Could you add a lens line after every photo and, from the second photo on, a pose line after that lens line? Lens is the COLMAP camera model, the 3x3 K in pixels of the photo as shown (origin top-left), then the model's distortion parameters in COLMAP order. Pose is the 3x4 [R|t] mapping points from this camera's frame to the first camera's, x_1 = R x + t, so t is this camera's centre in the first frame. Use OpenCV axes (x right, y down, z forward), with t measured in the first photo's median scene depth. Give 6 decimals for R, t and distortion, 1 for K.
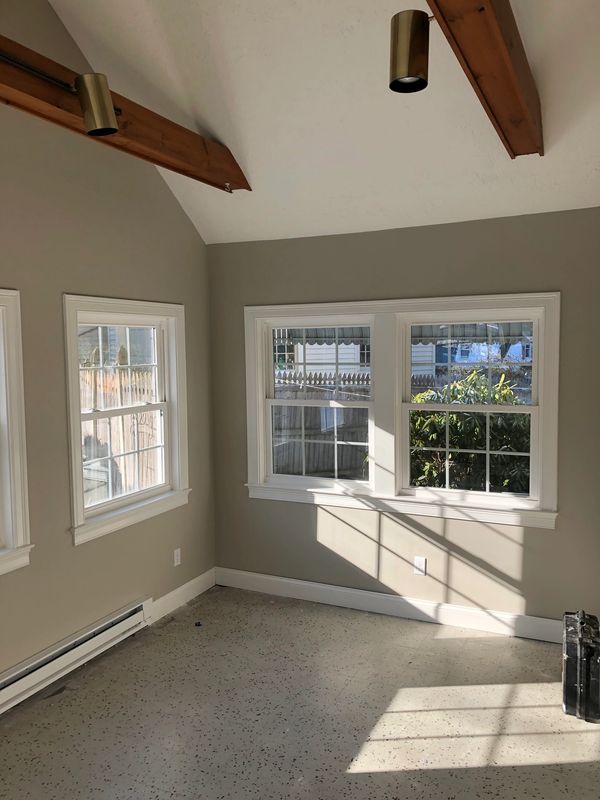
lens RADIAL K [[644.7, 0, 303.2], [0, 644.7, 405.6], [0, 0, 1]] dist [0.026148, -0.014696]
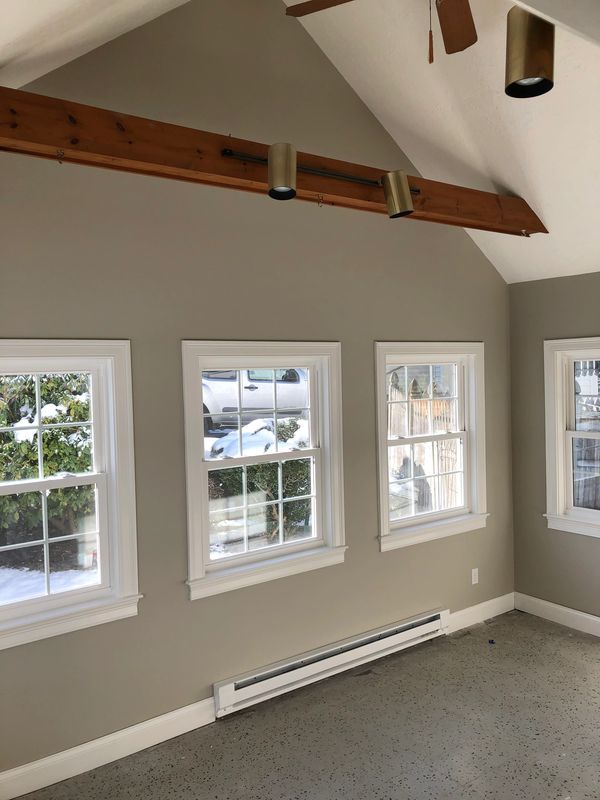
lens RADIAL K [[644.7, 0, 303.2], [0, 644.7, 405.6], [0, 0, 1]] dist [0.026148, -0.014696]
pose [[0.875651, 0.010628, -0.482827, 0.076223], [-0.026576, 0.999303, -0.026202, -0.013508], [0.482212, 0.035776, 0.875324, -0.093832]]
